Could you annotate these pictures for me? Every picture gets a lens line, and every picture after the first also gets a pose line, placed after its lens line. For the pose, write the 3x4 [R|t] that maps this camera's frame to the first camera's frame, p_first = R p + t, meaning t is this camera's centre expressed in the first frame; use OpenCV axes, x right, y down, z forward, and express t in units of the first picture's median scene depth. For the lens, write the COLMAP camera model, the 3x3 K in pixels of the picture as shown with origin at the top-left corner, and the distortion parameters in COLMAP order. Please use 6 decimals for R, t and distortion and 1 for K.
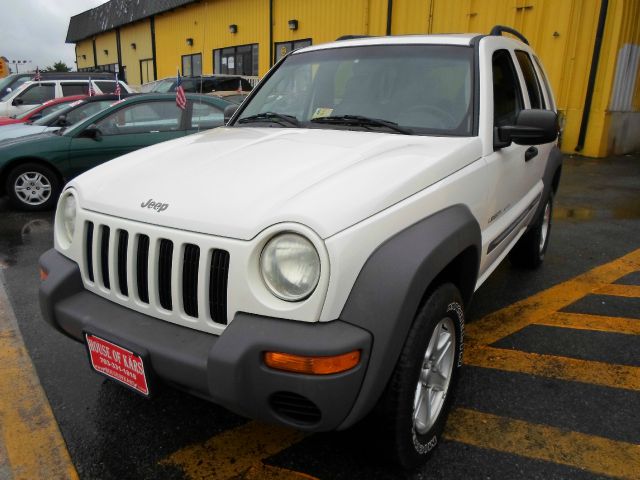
lens RADIAL K [[491.5, 0, 320.0], [0, 491.5, 240.0], [0, 0, 1]] dist [-0.040091, -0.004205]
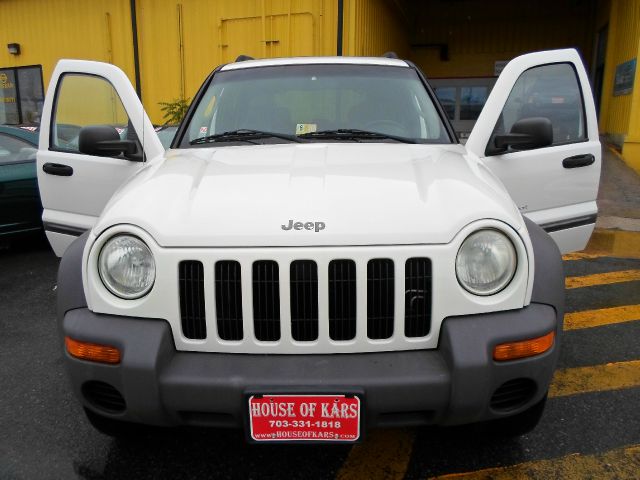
lens RADIAL K [[491.5, 0, 320.0], [0, 491.5, 240.0], [0, 0, 1]] dist [-0.040091, -0.004205]
pose [[0.854051, -0.133732, 0.502706, -0.525257], [0.163008, 0.986518, -0.014497, -0.020289], [-0.493990, 0.094326, 0.864336, 0.163768]]
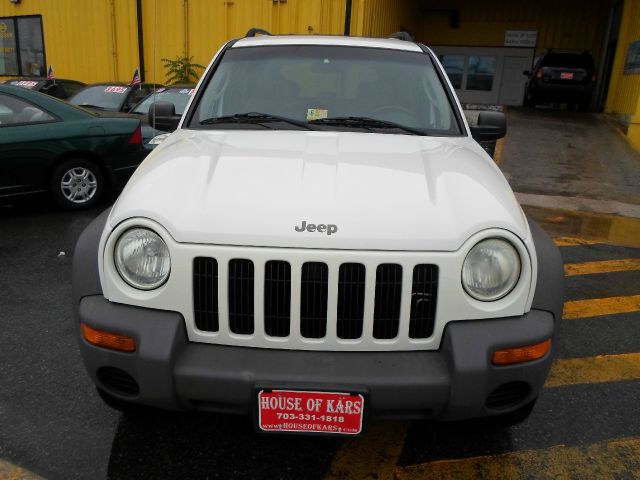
lens RADIAL K [[490.6, 0, 320.0], [0, 490.6, 240.0], [0, 0, 1]] dist [-0.042309, -0.002235]
pose [[0.857426, -0.135628, 0.496412, -0.541546], [0.121024, 0.990734, 0.061646, -0.072191], [-0.500173, 0.007220, 0.865895, 0.156632]]
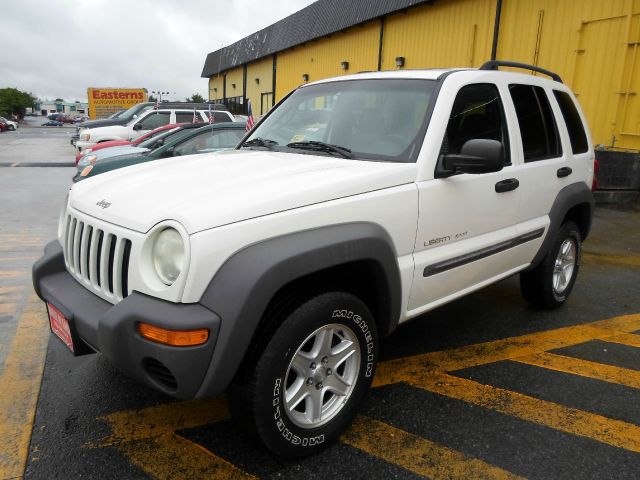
lens RADIAL K [[491.5, 0, 320.0], [0, 491.5, 240.0], [0, 0, 1]] dist [-0.040091, -0.004205]
pose [[0.971101, 0.075485, -0.226420, 0.343052], [-0.090302, 0.994350, -0.055801, 0.029032], [0.220928, 0.074635, 0.972430, -0.060980]]
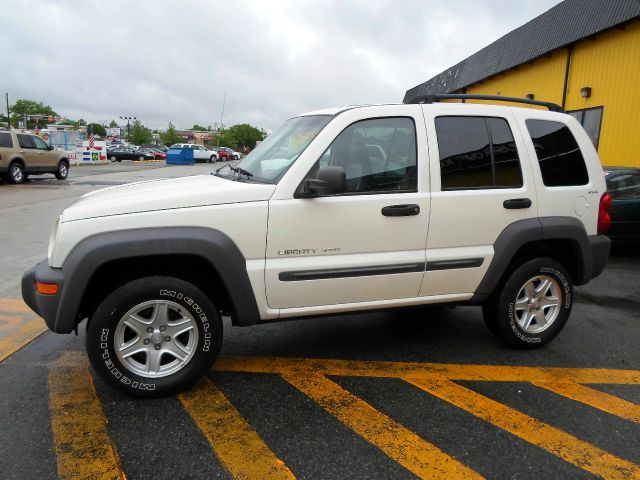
lens RADIAL K [[491.5, 0, 320.0], [0, 491.5, 240.0], [0, 0, 1]] dist [-0.040091, -0.004205]
pose [[0.790842, 0.128593, -0.598358, 1.093452], [-0.204316, 0.977061, -0.060062, -0.015559], [0.576909, 0.169753, 0.798974, 0.059221]]
